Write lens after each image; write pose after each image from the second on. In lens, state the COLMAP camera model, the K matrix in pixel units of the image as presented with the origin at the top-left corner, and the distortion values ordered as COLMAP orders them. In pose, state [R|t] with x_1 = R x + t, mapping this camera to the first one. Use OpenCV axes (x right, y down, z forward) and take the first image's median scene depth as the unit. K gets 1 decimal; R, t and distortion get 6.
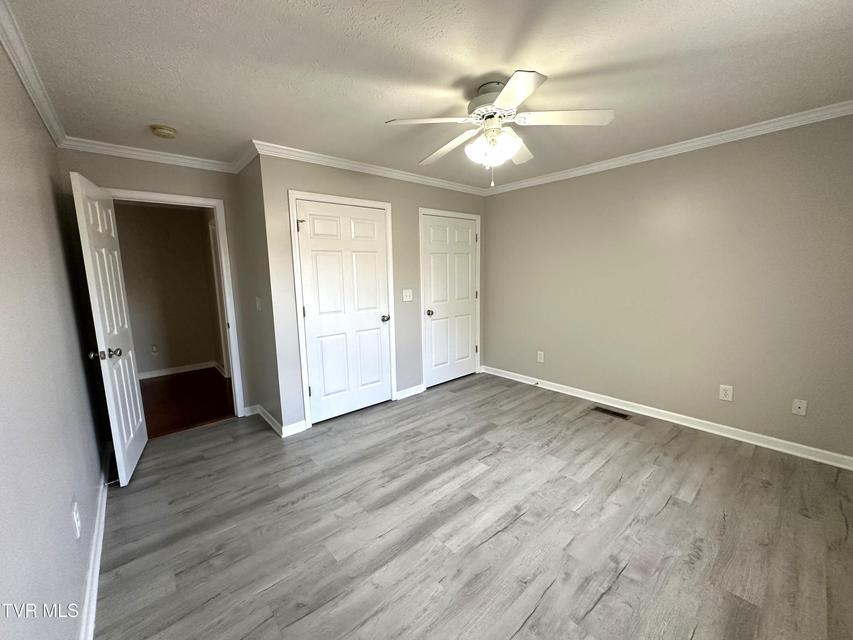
lens RADIAL K [[340.8, 0, 425.9], [0, 340.8, 318.8], [0, 0, 1]] dist [-0.002033, 0.000631]
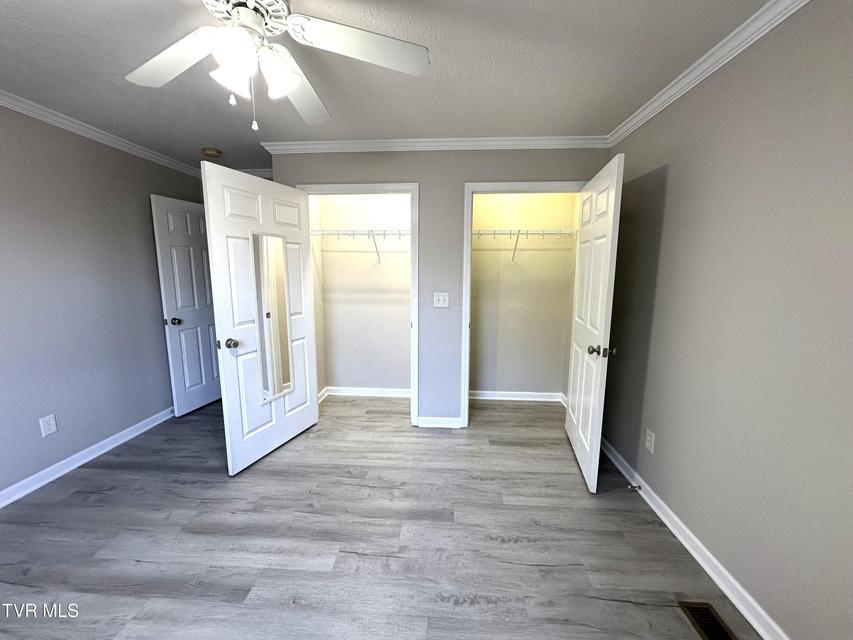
lens RADIAL K [[340.8, 0, 425.9], [0, 340.8, 318.8], [0, 0, 1]] dist [-0.002033, 0.000631]
pose [[0.710992, 0.124220, -0.692142, 0.694657], [-0.117038, 0.991449, 0.057711, -0.099606], [0.693392, 0.039975, 0.719451, 0.625864]]
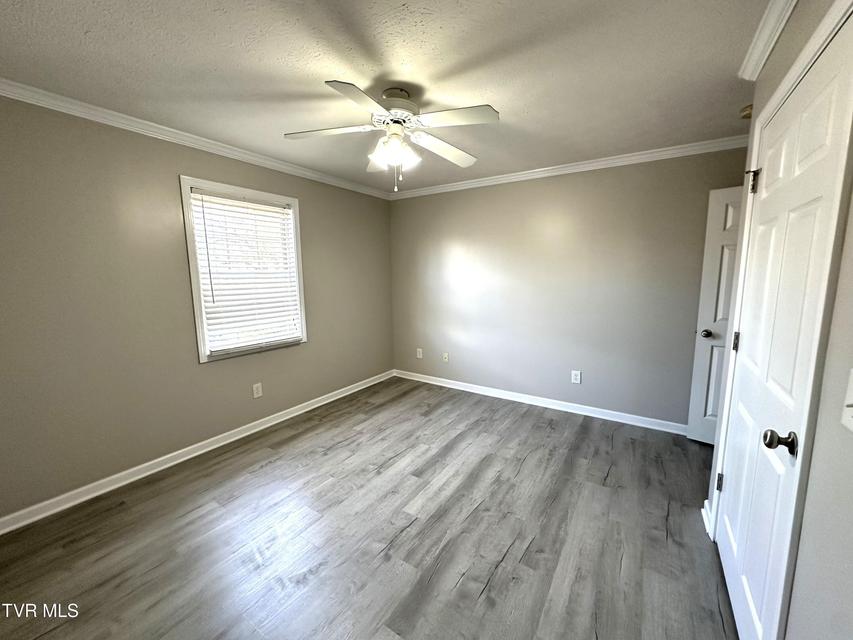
lens RADIAL K [[340.8, 0, 425.9], [0, 340.8, 318.8], [0, 0, 1]] dist [-0.002033, 0.000631]
pose [[-0.962857, 0.063222, -0.262506, 0.316918], [-0.011013, 0.962197, 0.272130, -0.240357], [0.269787, 0.264913, -0.925762, 1.633884]]
